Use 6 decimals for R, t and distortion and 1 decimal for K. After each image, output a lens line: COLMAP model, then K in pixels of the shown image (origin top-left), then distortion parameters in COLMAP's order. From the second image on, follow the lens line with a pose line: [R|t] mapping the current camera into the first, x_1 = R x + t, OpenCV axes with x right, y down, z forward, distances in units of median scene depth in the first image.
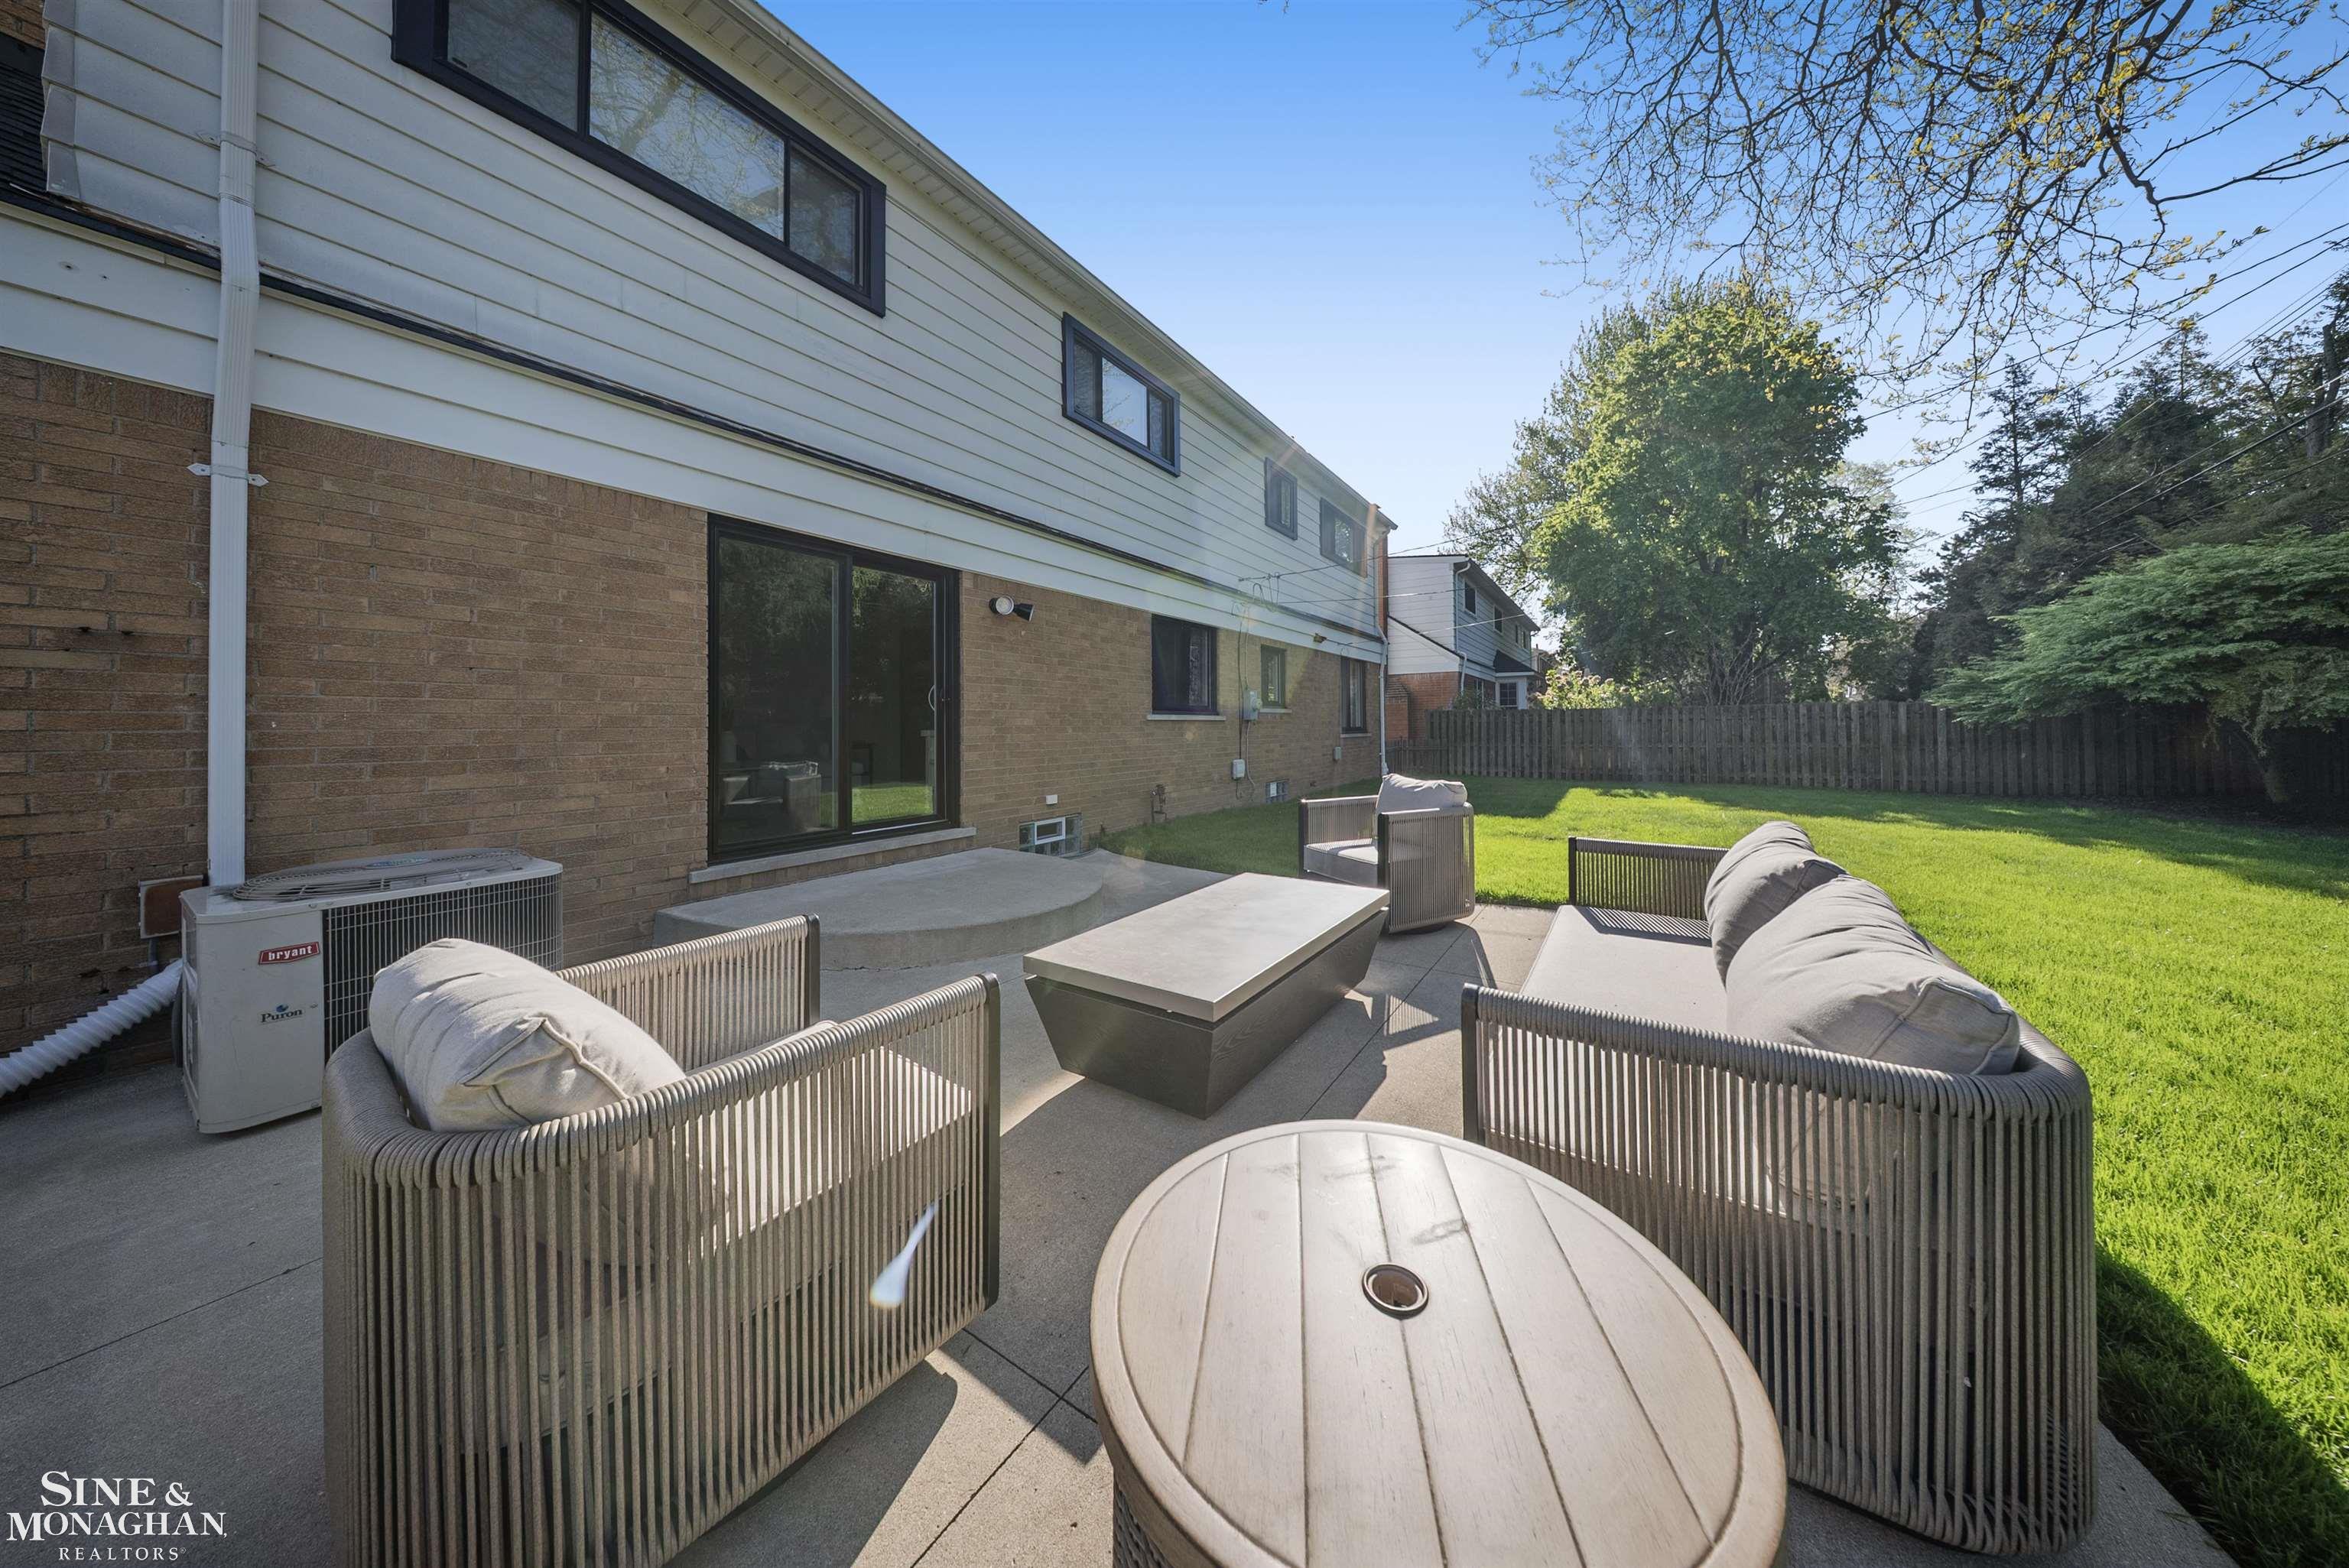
lens RADIAL K [[679.8, 0, 1205.9], [0, 679.8, 719.0], [0, 0, 1]] dist [-0.006639, -0.000113]
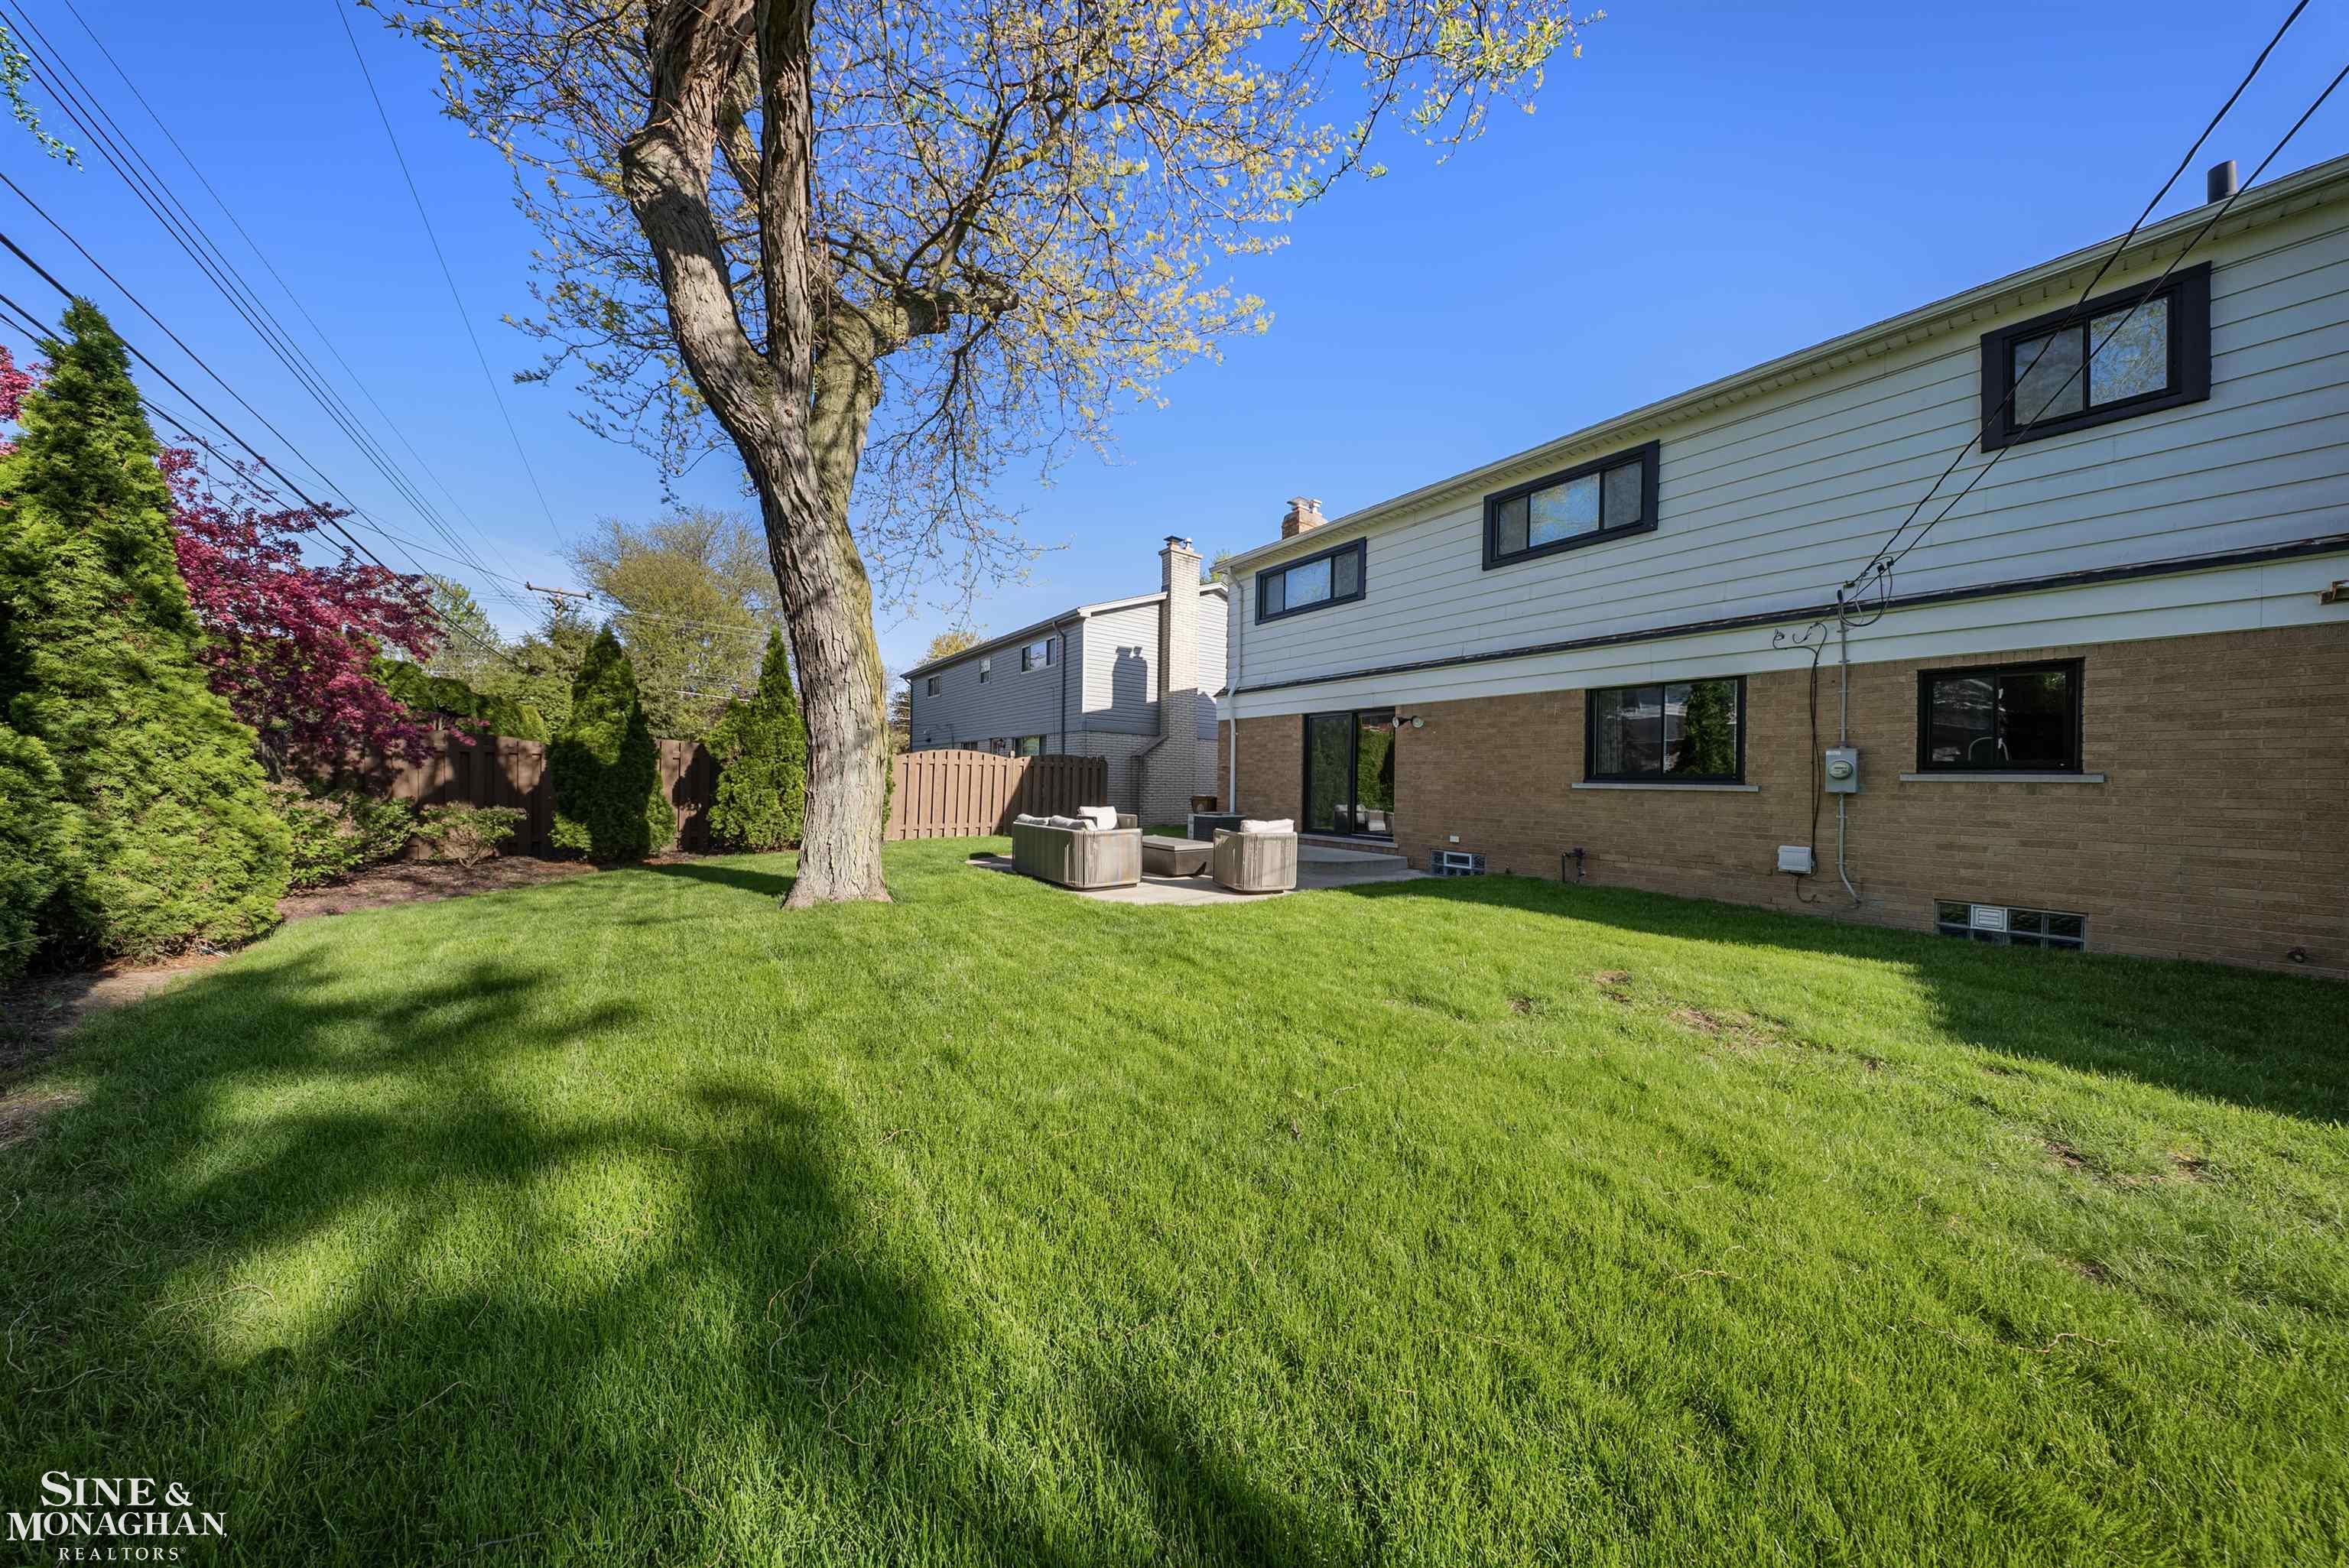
lens RADIAL K [[679.8, 0, 1174.5], [0, 679.8, 779.5], [0, 0, 1]] dist [-0.006639, -0.000113]
pose [[-0.320930, 0.001140, -0.947102, 1.288896], [-0.005362, 0.999981, 0.003020, -0.014000], [0.947088, 0.006047, -0.320918, 0.819222]]
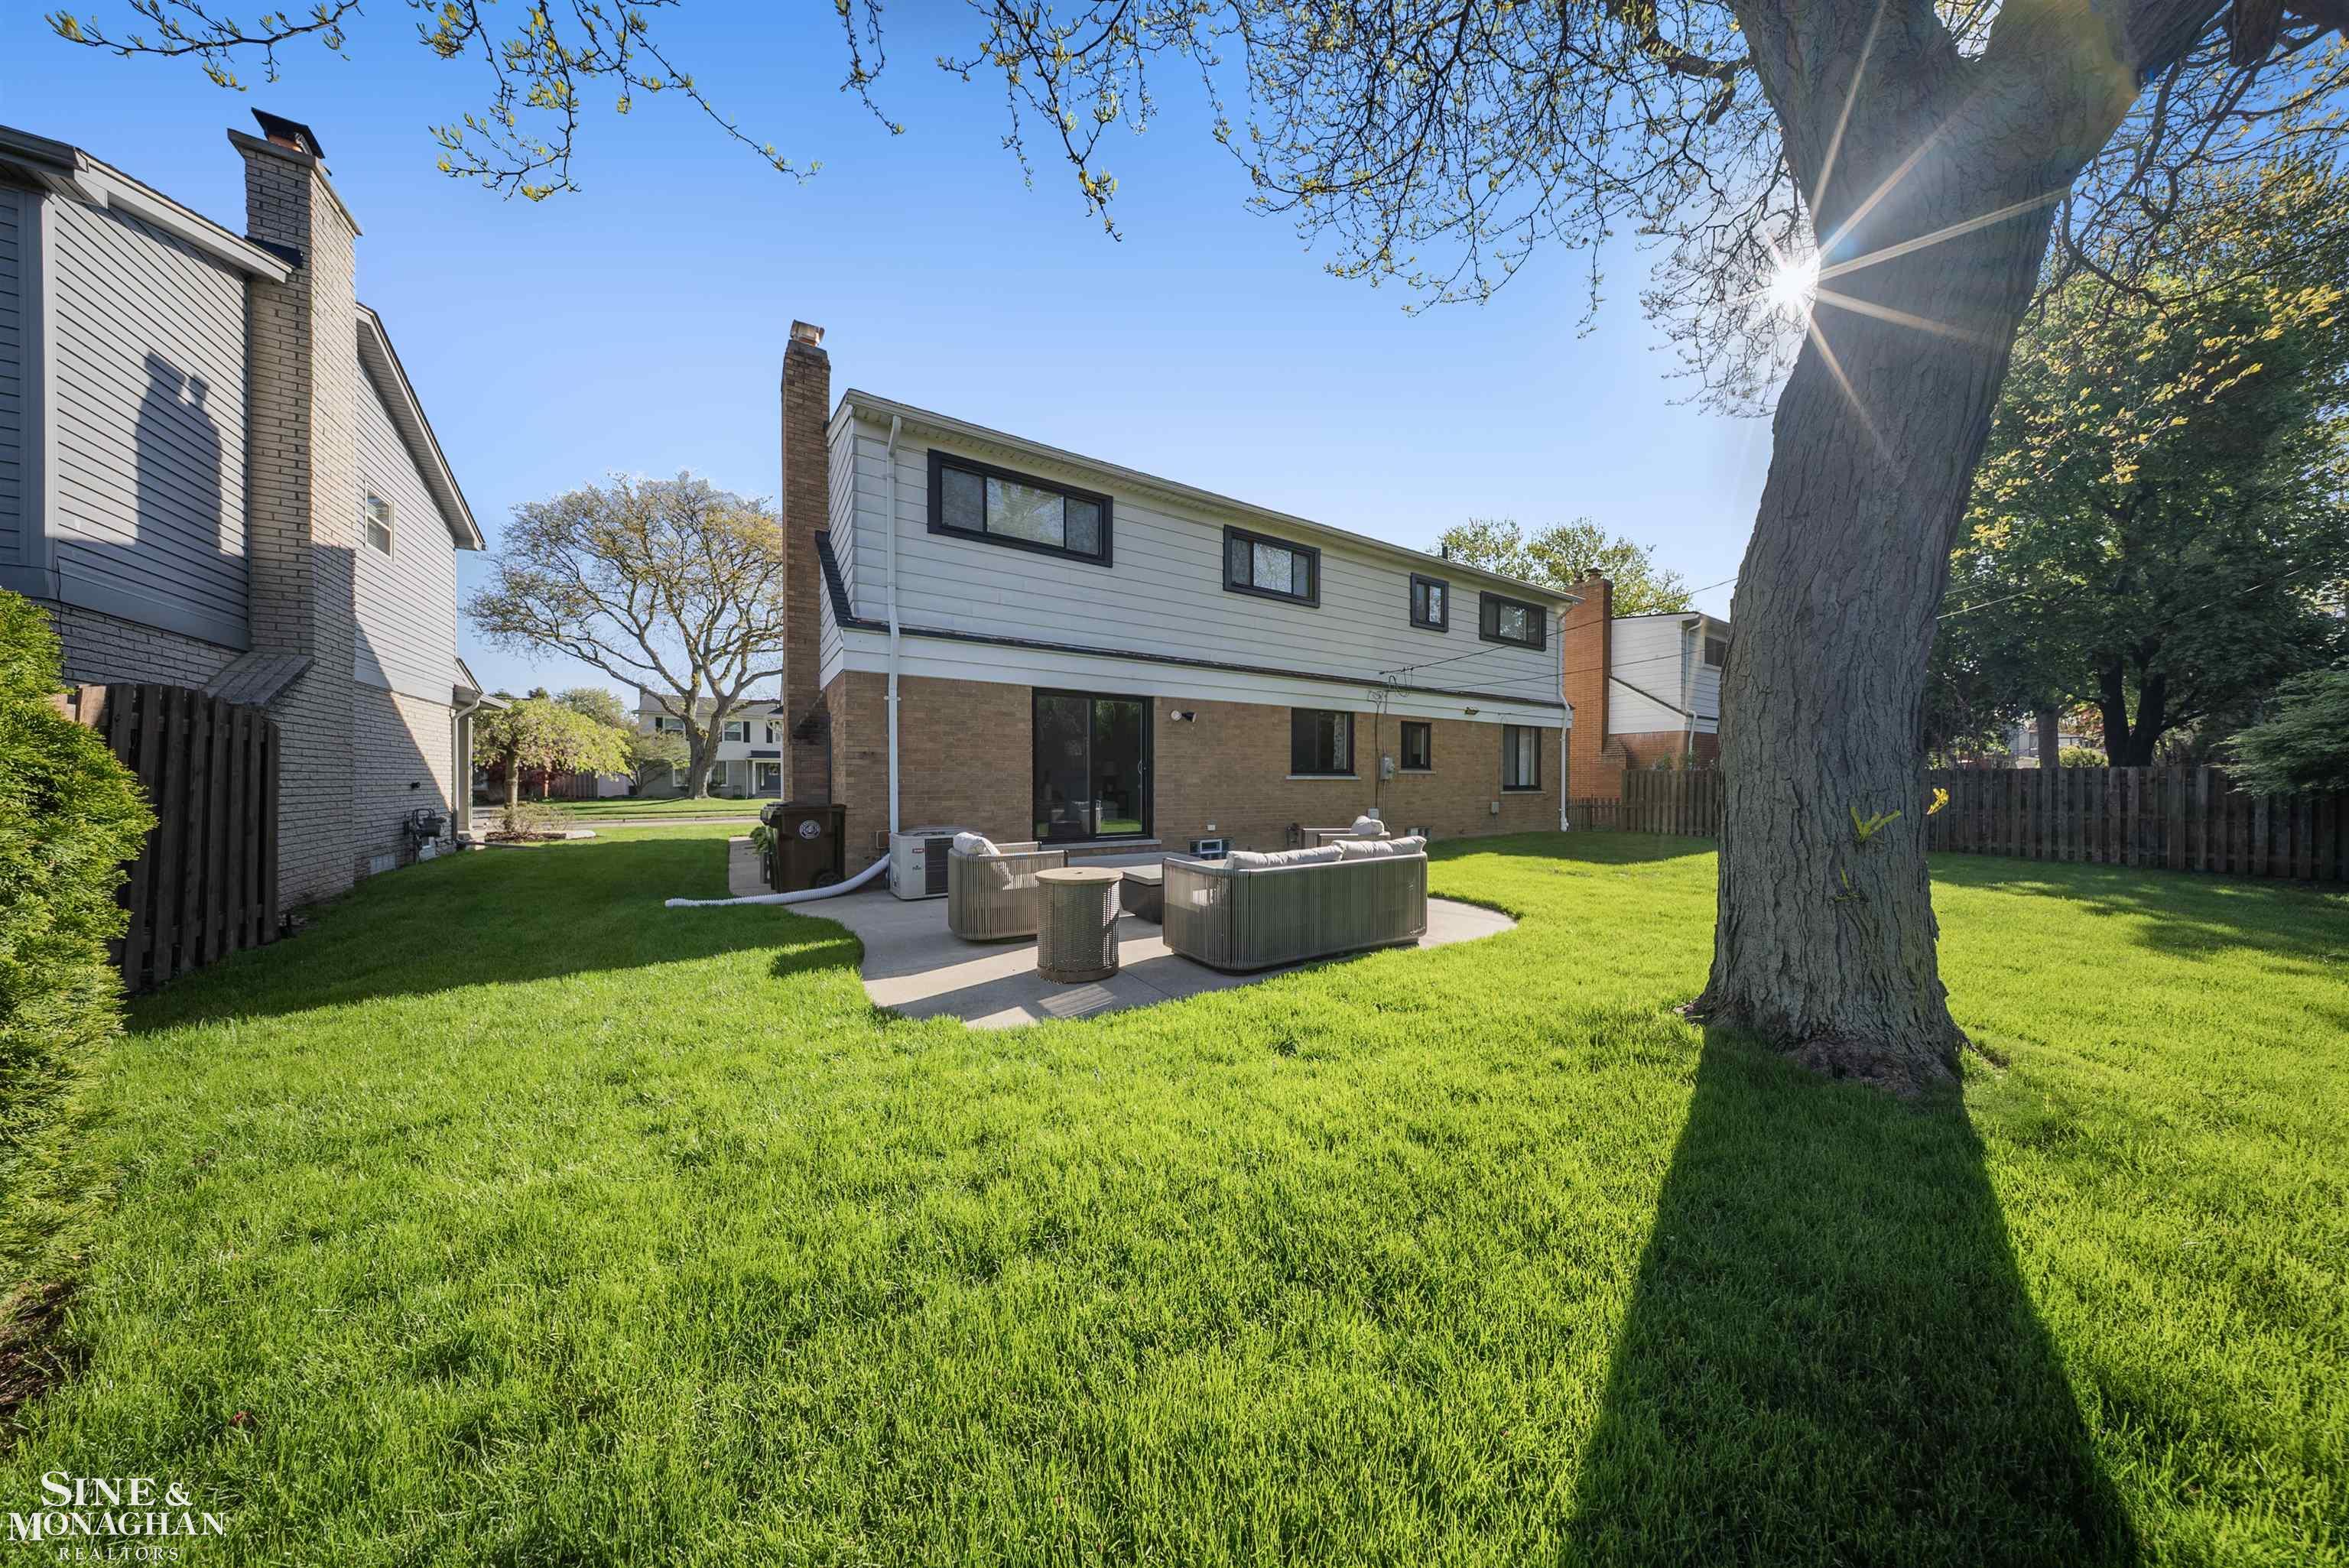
lens RADIAL K [[679.8, 0, 1248.3], [0, 679.8, 785.0], [0, 0, 1]] dist [-0.006639, -0.000113]
pose [[0.928290, 0.016541, -0.371488, 0.434170], [-0.008471, 0.999692, 0.023346, -0.022960], [0.371760, -0.018525, 0.928144, -0.465055]]
